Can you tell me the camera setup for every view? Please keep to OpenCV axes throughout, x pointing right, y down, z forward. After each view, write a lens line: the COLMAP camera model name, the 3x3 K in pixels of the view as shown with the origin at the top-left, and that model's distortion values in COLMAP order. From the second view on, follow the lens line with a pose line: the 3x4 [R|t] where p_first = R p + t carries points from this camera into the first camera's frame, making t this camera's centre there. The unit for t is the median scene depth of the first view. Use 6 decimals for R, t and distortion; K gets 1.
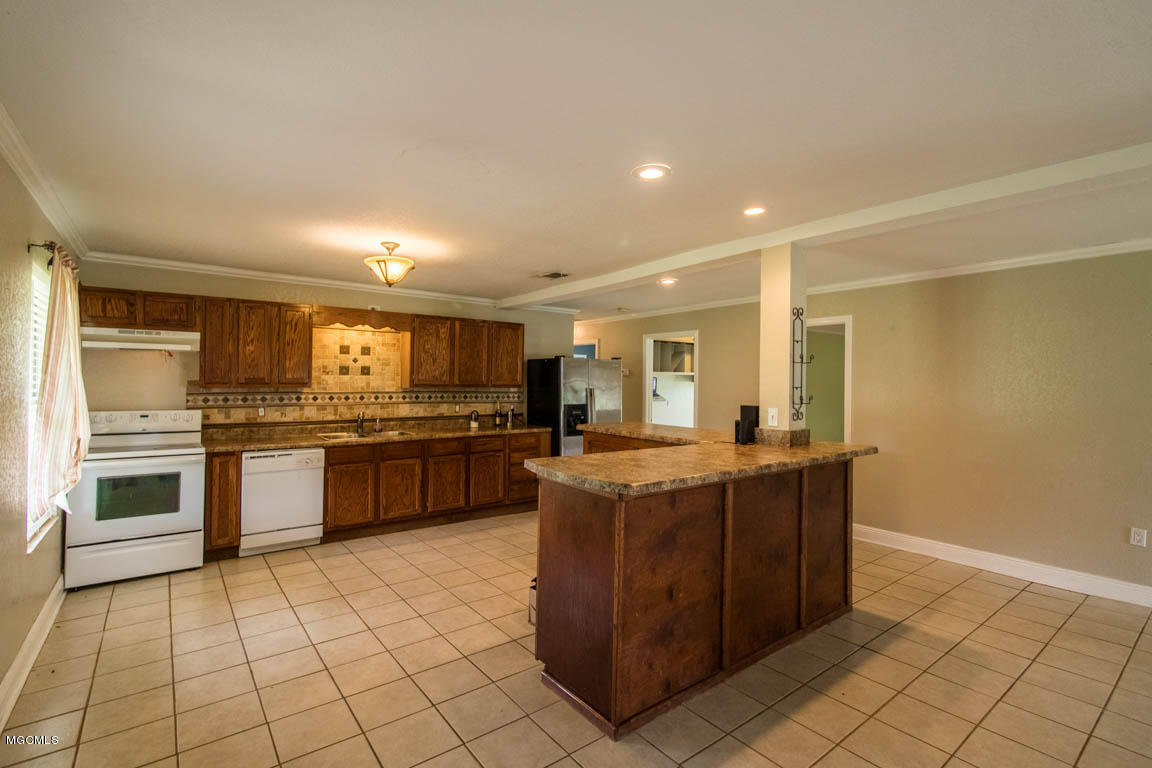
lens RADIAL K [[529.7, 0, 571.1], [0, 529.7, 375.5], [0, 0, 1]] dist [0.004089, 0.001310]
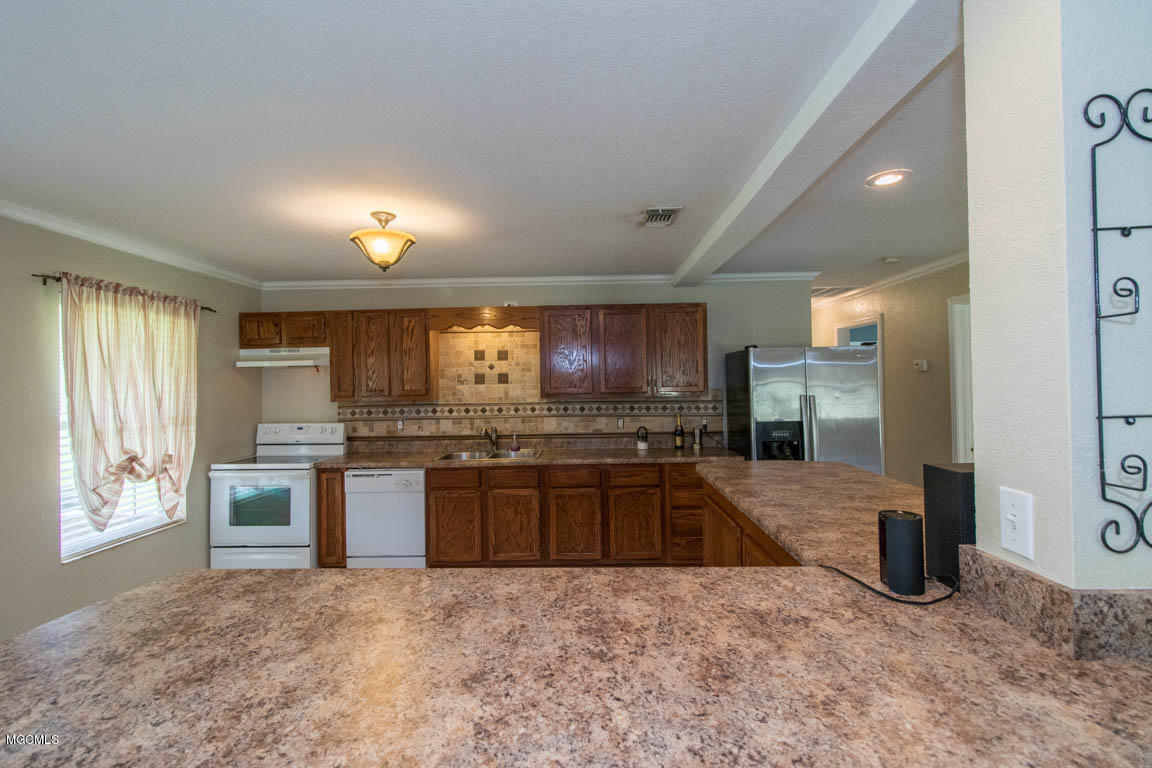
lens RADIAL K [[529.7, 0, 571.1], [0, 529.7, 375.5], [0, 0, 1]] dist [0.004089, 0.001310]
pose [[0.781894, -0.030911, -0.622645, 0.240407], [0.031186, 0.999459, -0.010456, -0.001452], [0.622631, -0.011242, 0.782435, 0.410611]]
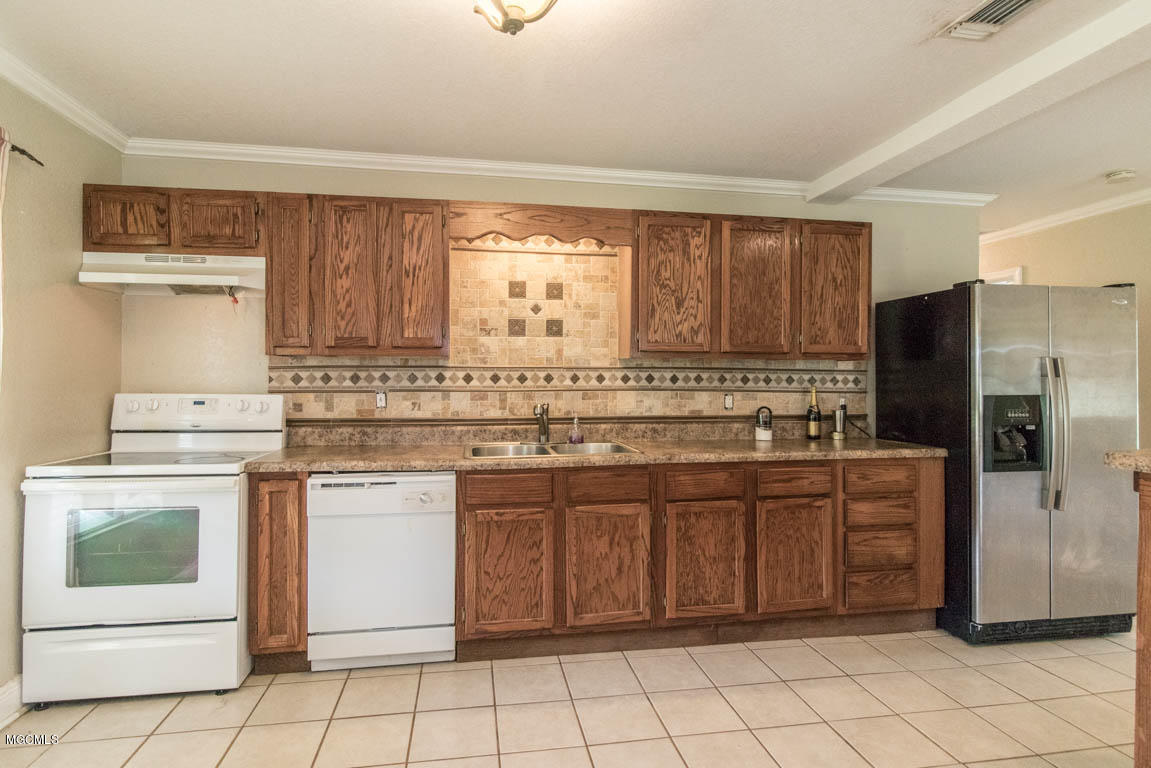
lens RADIAL K [[607.7, 0, 572.5], [0, 607.7, 374.1], [0, 0, 1]] dist [0.000157, -0.000472]
pose [[0.887474, -0.008286, -0.460783, -0.091143], [0.009852, 0.999951, 0.000994, 0.038714], [0.460752, -0.005422, 0.887512, 0.476894]]
